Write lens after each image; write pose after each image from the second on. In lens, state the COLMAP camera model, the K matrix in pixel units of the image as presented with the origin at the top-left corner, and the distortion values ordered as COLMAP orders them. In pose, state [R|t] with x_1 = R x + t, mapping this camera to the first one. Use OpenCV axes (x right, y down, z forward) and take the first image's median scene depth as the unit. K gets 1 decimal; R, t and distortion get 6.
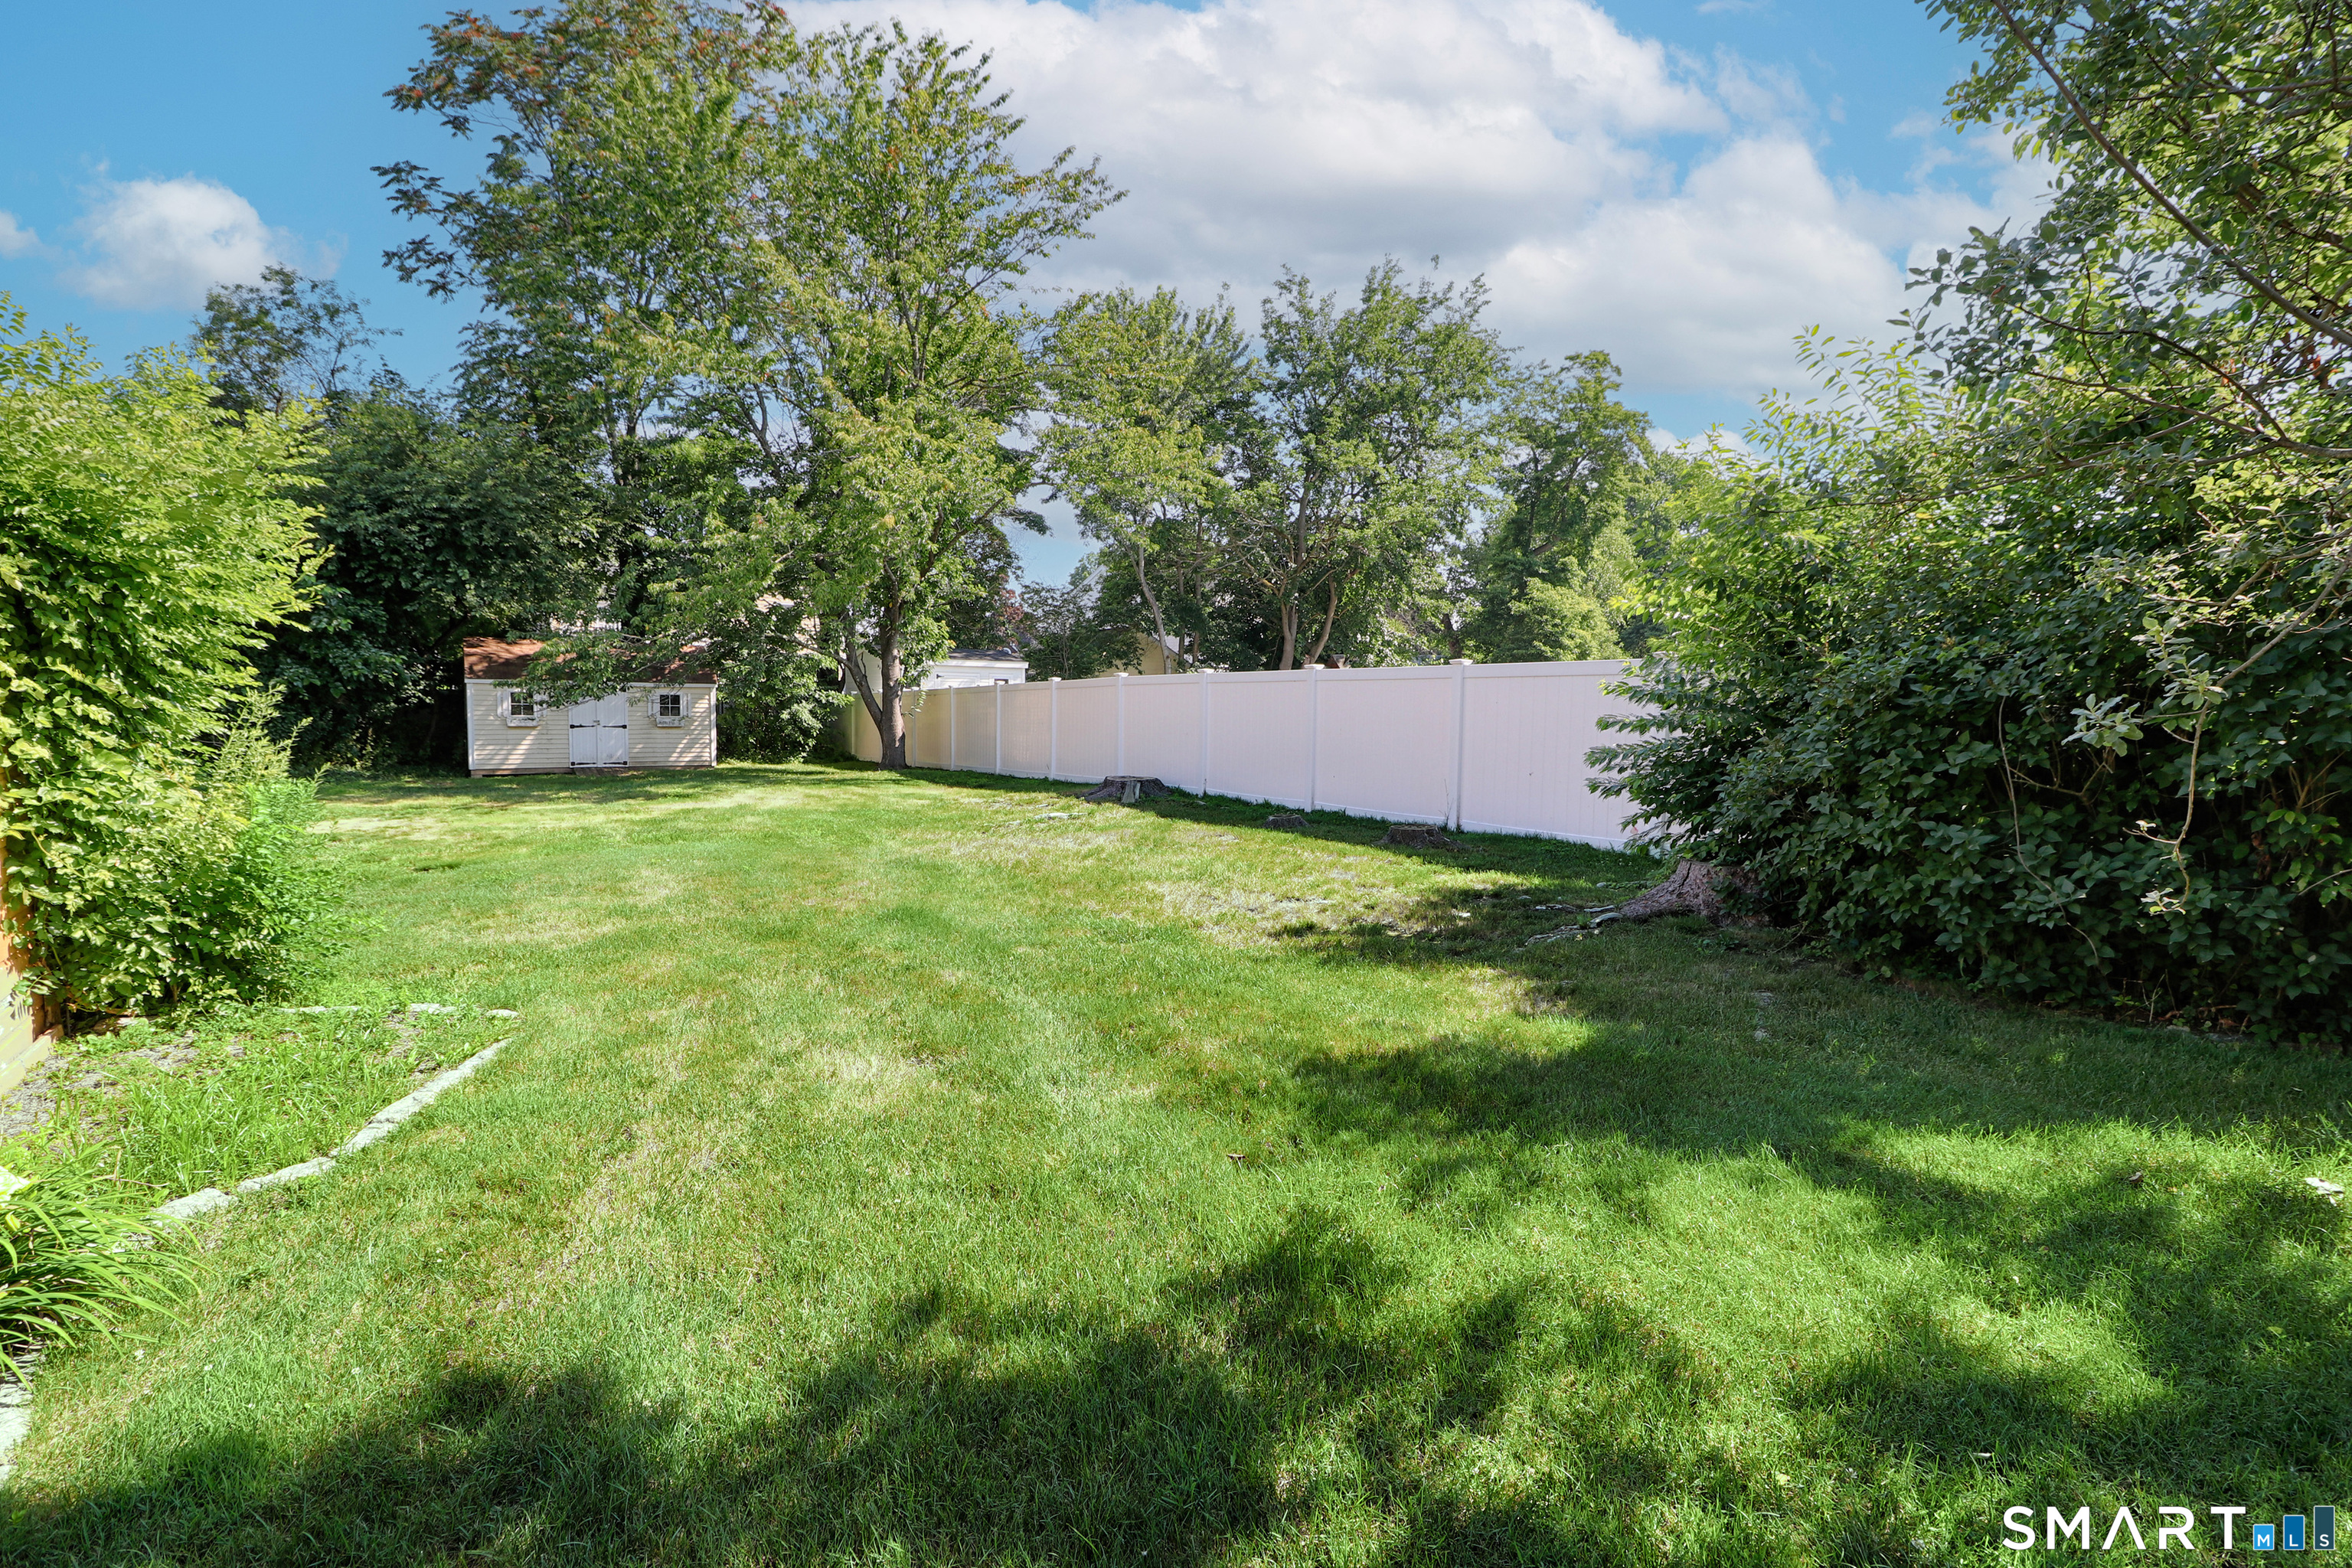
lens RADIAL K [[1081.8, 0, 1176.0], [0, 1081.8, 784.0], [0, 0, 1]] dist [-0.028998, -0.000243]
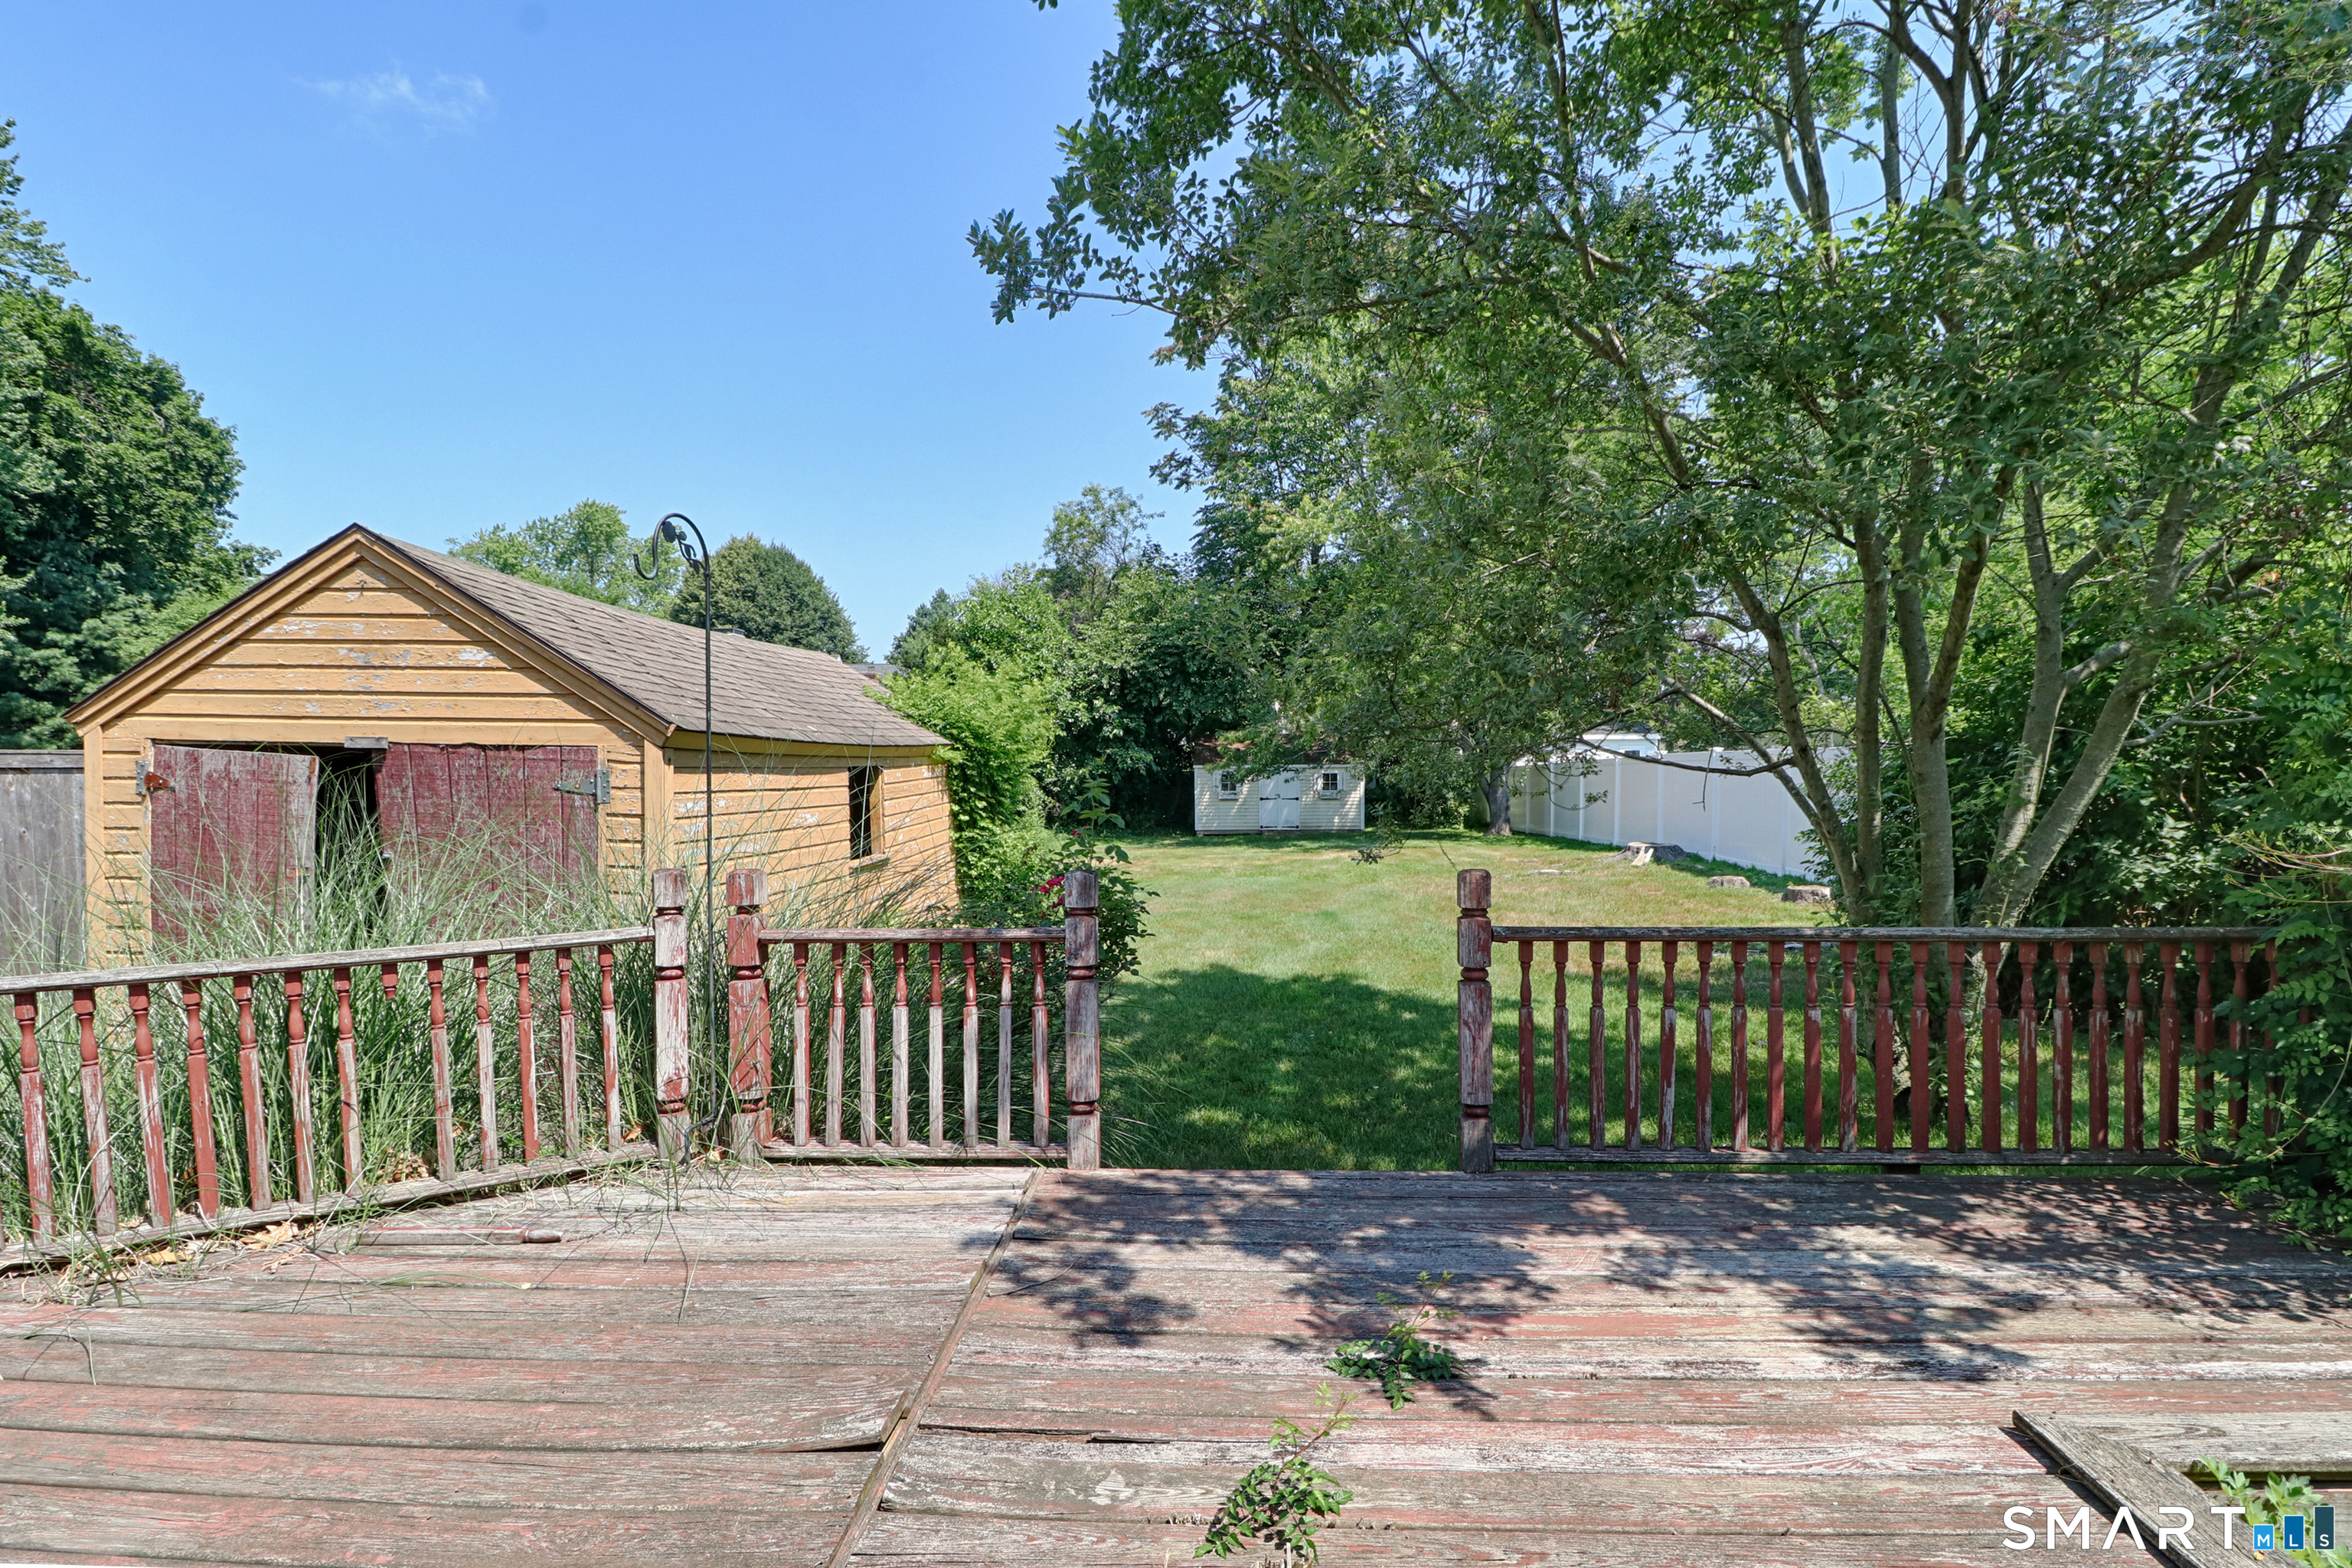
lens RADIAL K [[1081.8, 0, 1176.0], [0, 1081.8, 784.0], [0, 0, 1]] dist [-0.028998, -0.000243]
pose [[0.805704, -0.012339, -0.592190, 0.134877], [-0.024383, 0.998245, -0.053974, 0.002441], [0.591817, 0.057926, 0.803989, -0.125382]]
